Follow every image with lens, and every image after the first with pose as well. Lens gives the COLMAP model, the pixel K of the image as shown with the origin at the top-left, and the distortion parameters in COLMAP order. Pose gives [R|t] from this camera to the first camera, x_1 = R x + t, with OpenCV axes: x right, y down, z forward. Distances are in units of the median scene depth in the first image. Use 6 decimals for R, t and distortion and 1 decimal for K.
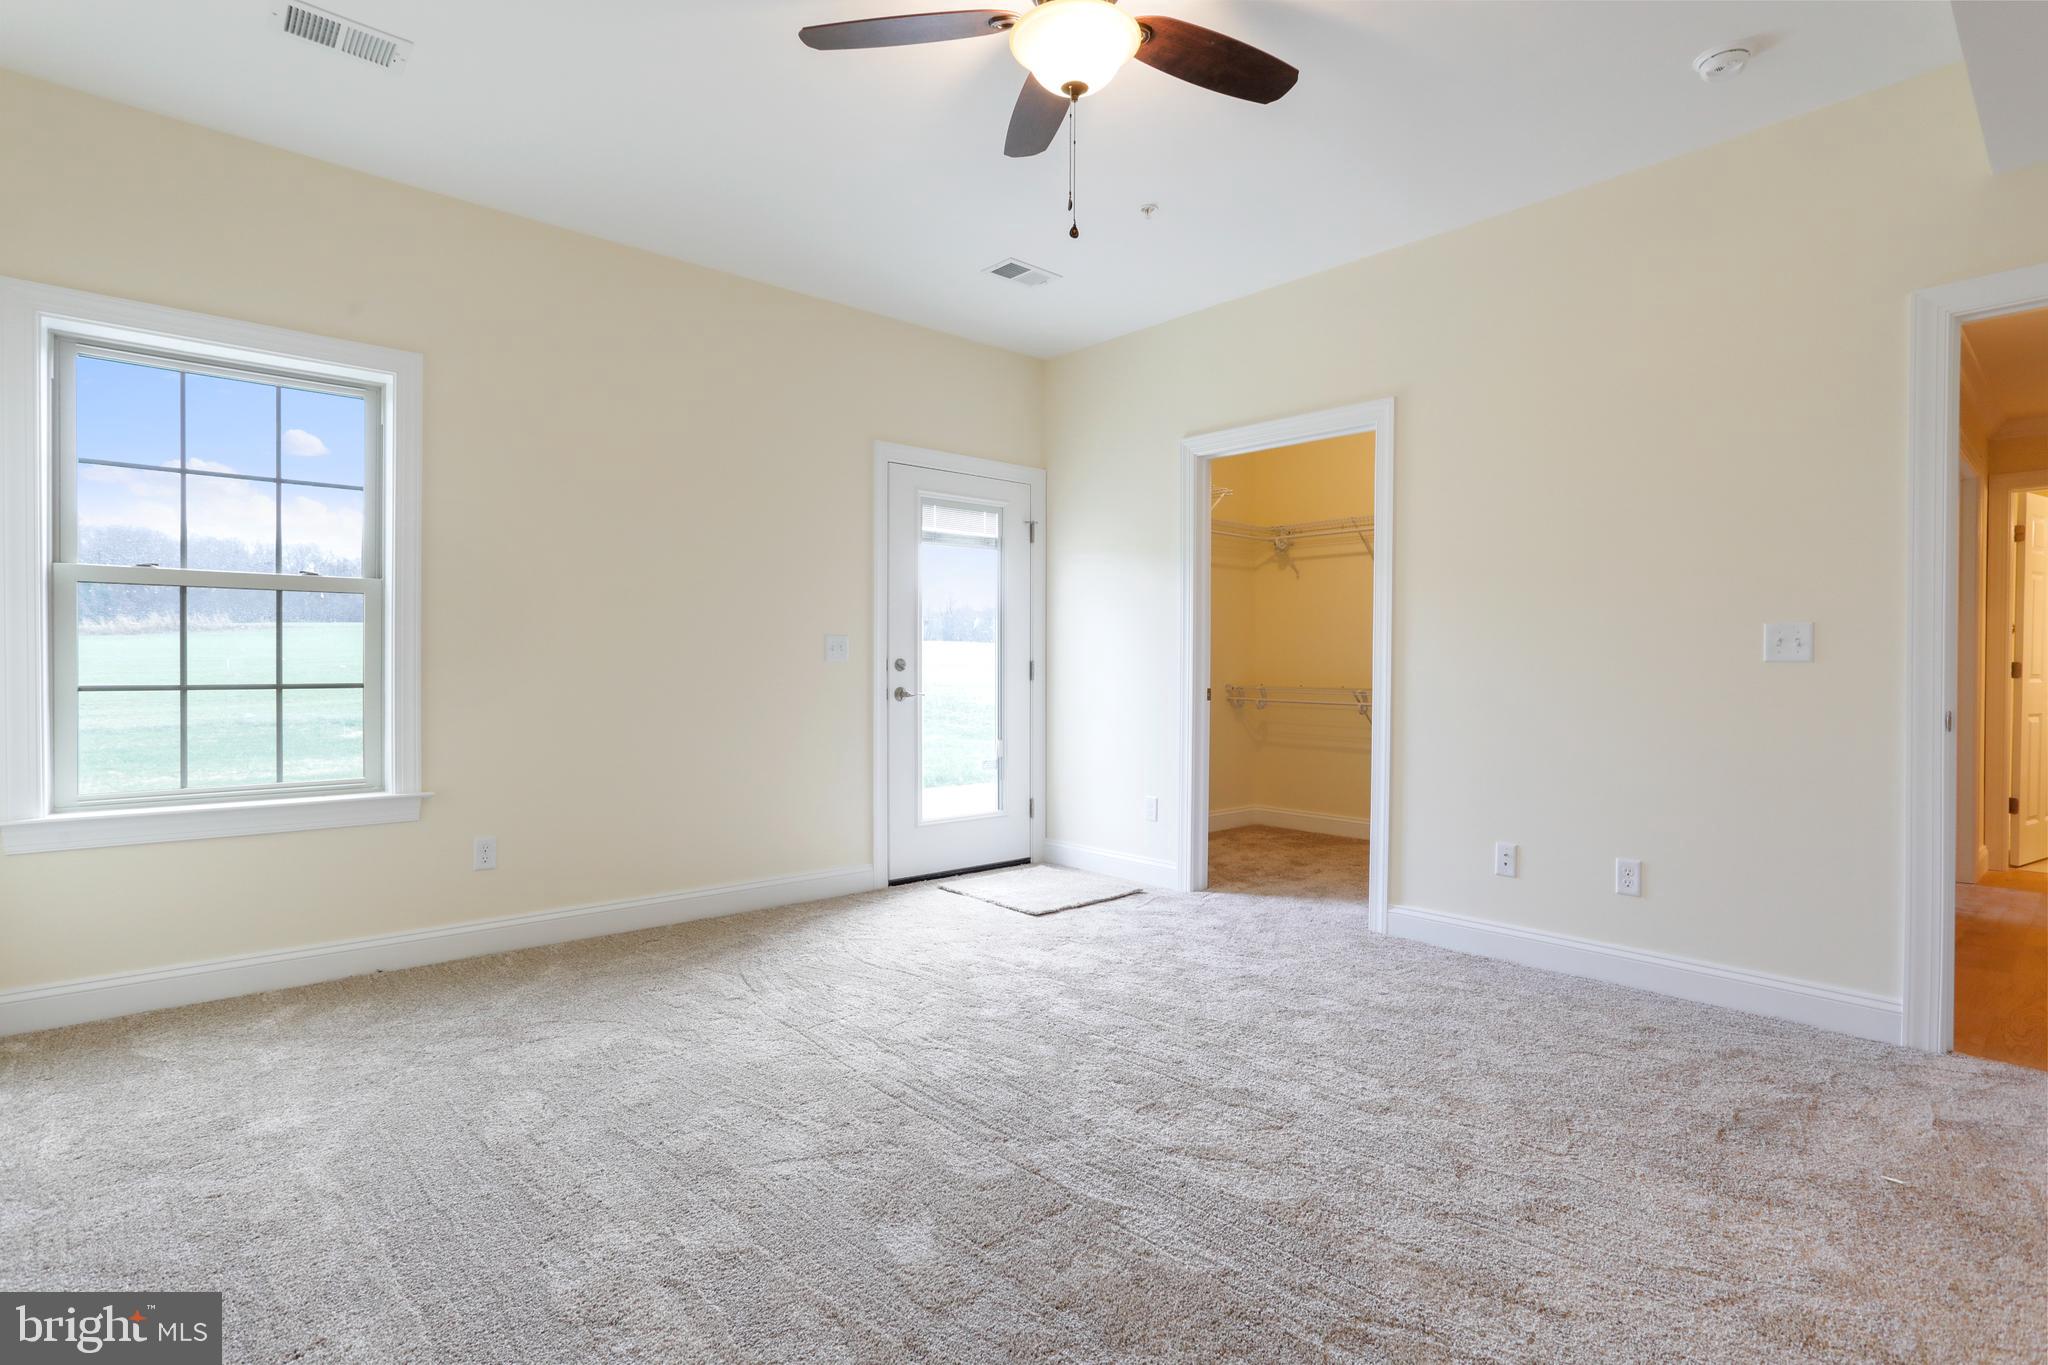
lens RADIAL K [[997.9, 0, 1027.6], [0, 997.9, 672.0], [0, 0, 1]] dist [-0.033869, 0.009788]
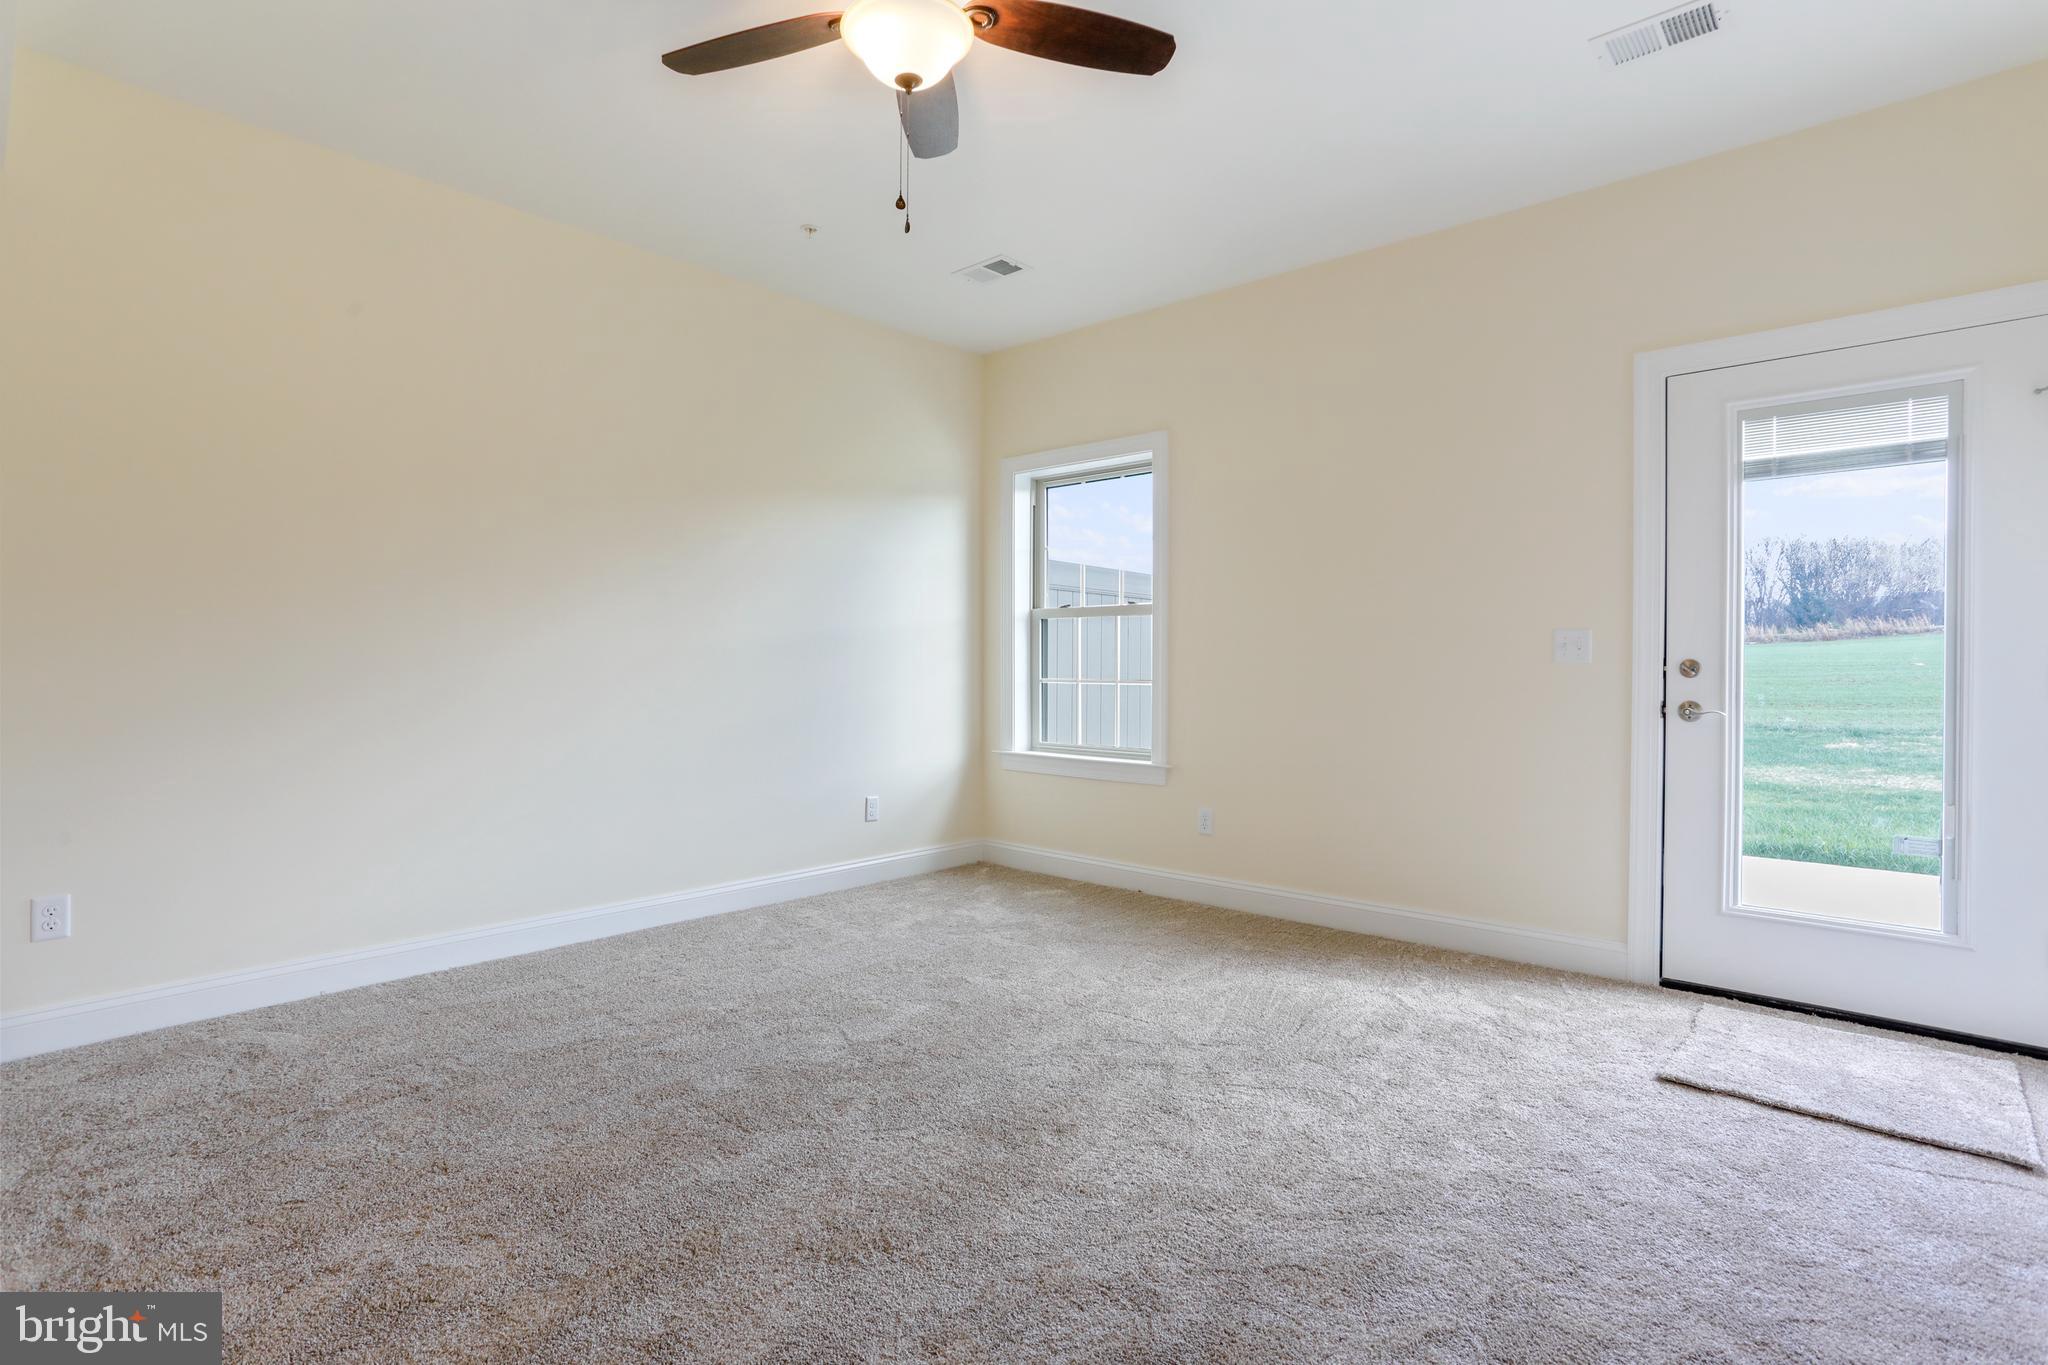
lens RADIAL K [[997.9, 0, 1017.6], [0, 997.9, 672.7], [0, 0, 1]] dist [-0.033869, 0.009788]
pose [[0.109401, 0.004650, -0.993987, 0.490209], [-0.009558, 0.999948, 0.003626, -0.002022], [0.993952, 0.009104, 0.109440, 0.471126]]
